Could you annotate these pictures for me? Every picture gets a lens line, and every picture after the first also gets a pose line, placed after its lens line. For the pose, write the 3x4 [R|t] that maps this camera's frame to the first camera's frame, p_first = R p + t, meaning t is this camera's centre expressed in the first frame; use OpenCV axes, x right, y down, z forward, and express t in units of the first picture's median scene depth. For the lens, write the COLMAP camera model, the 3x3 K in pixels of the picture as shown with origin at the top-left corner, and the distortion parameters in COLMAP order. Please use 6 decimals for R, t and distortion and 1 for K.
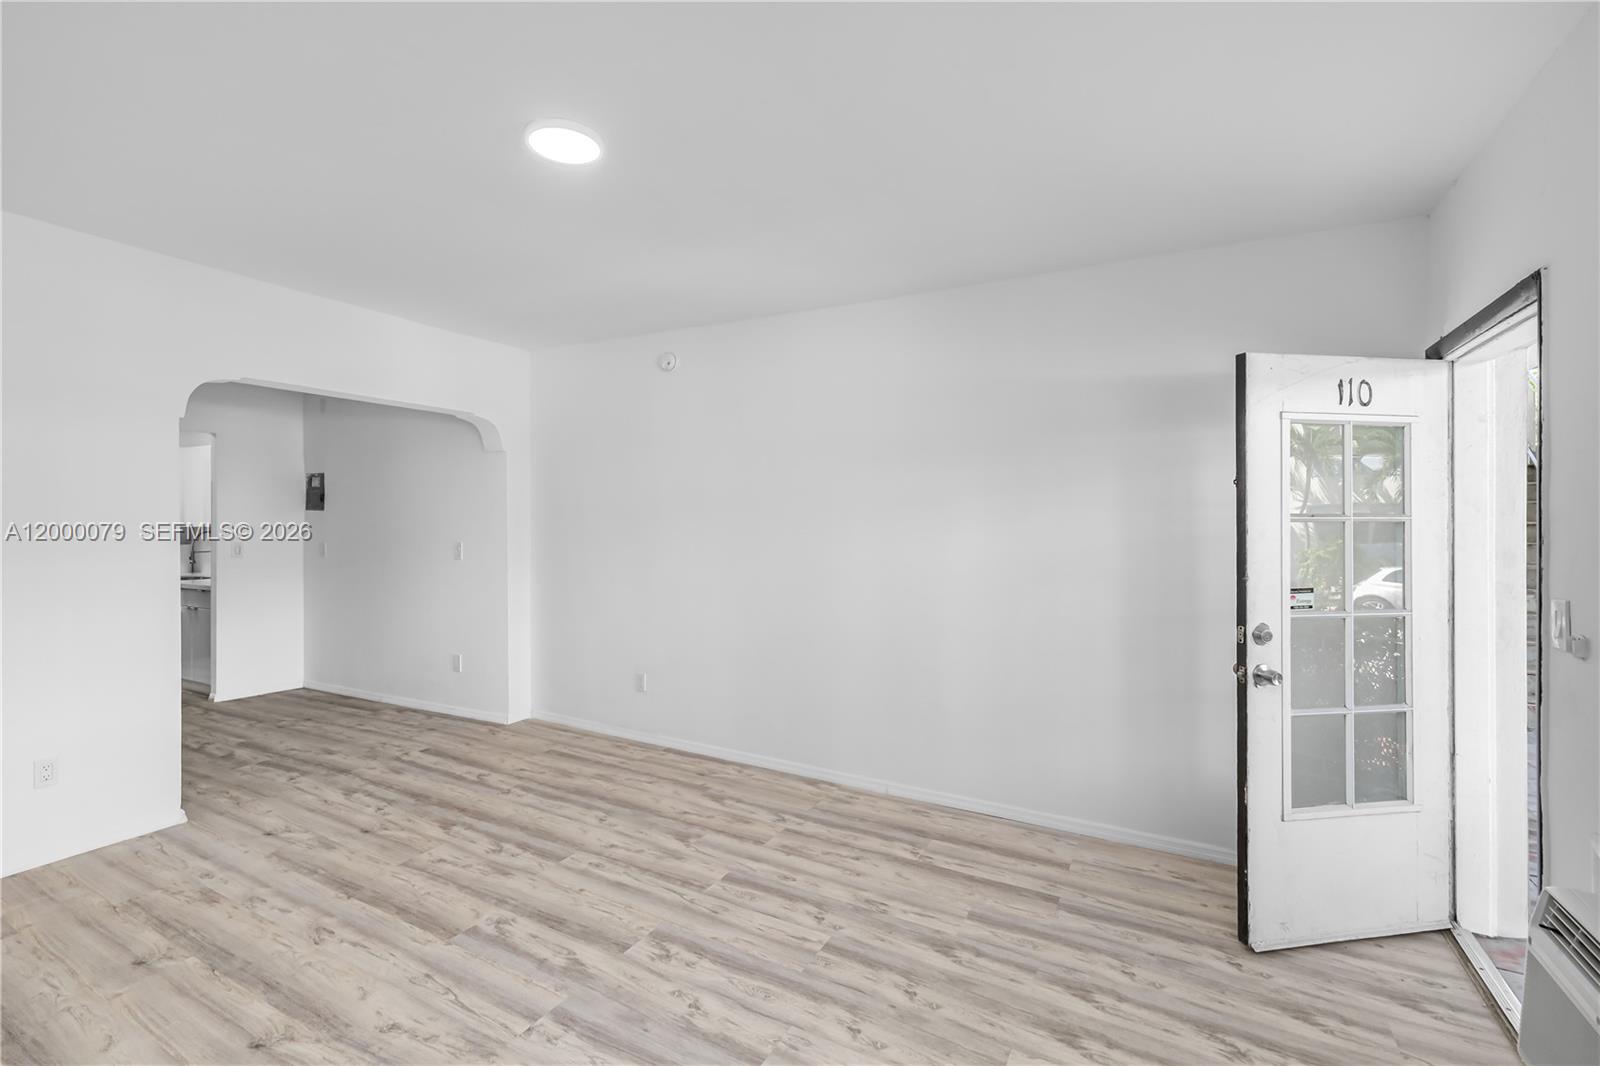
lens RADIAL K [[691.3, 0, 802.3], [0, 691.3, 526.6], [0, 0, 1]] dist [0.001064, 0.000323]
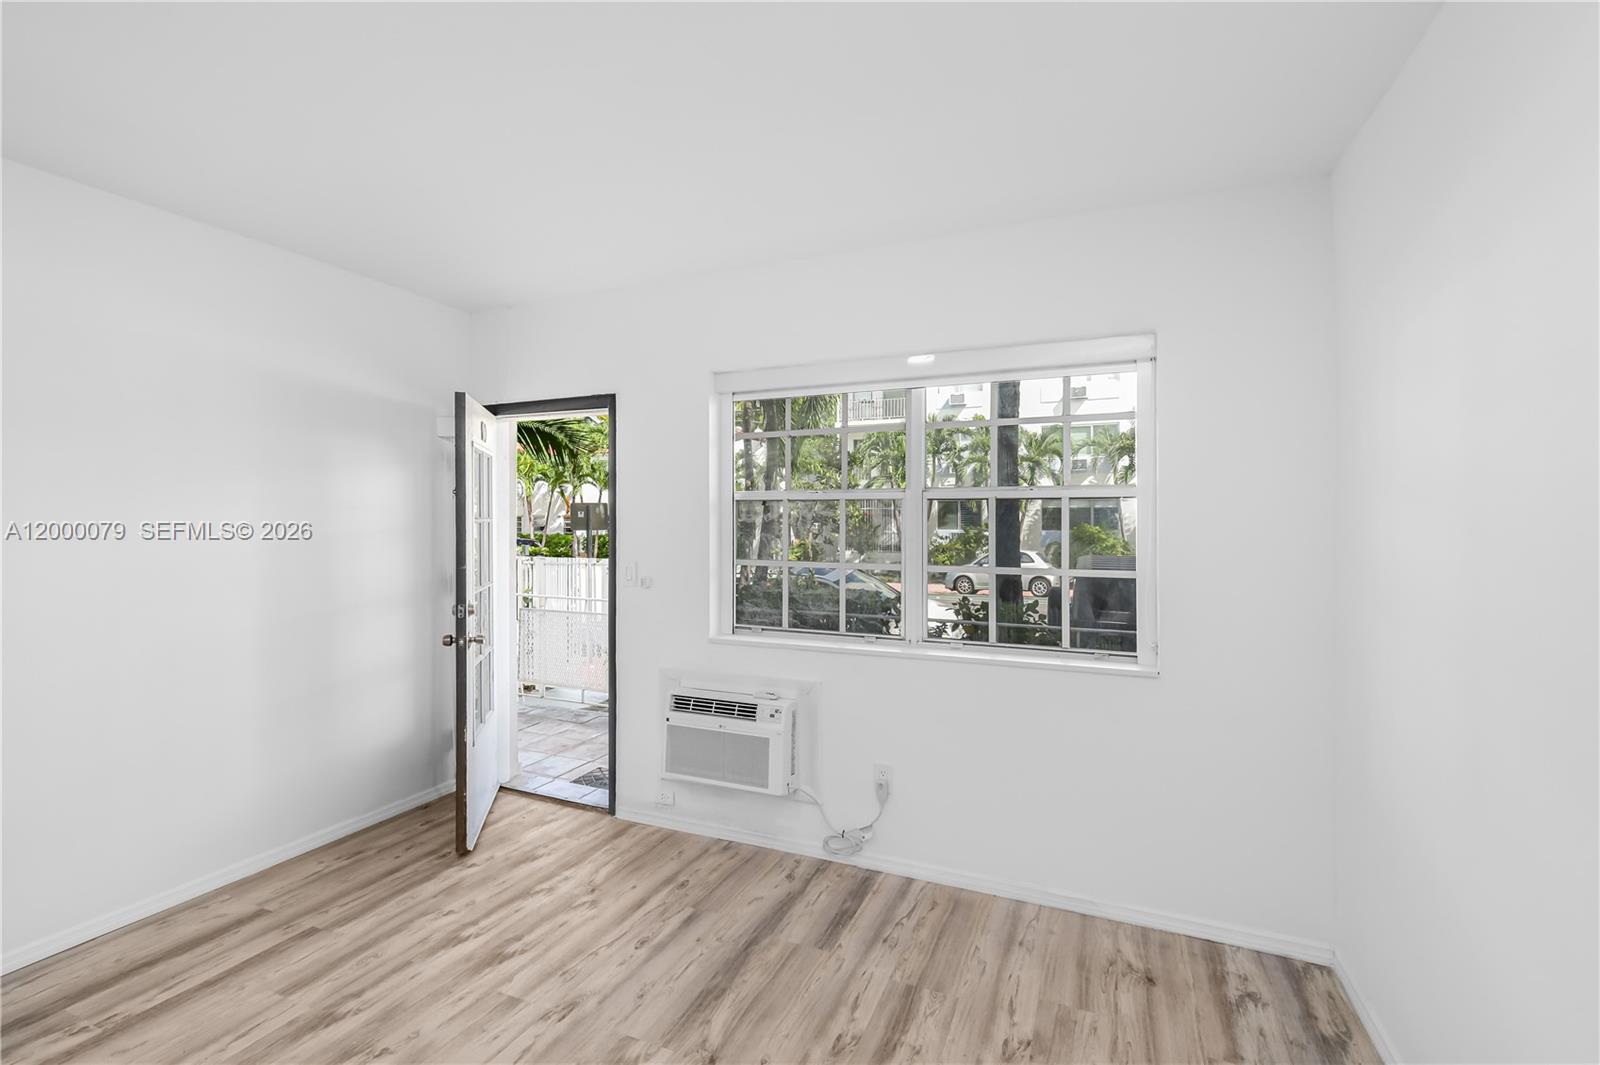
lens RADIAL K [[691.3, 0, 798.8], [0, 691.3, 525.0], [0, 0, 1]] dist [0.001064, 0.000323]
pose [[-0.073461, -0.005872, 0.997281, -0.542348], [0.006423, 0.999959, 0.006361, -0.006393], [-0.997277, 0.006873, -0.073420, 0.369892]]
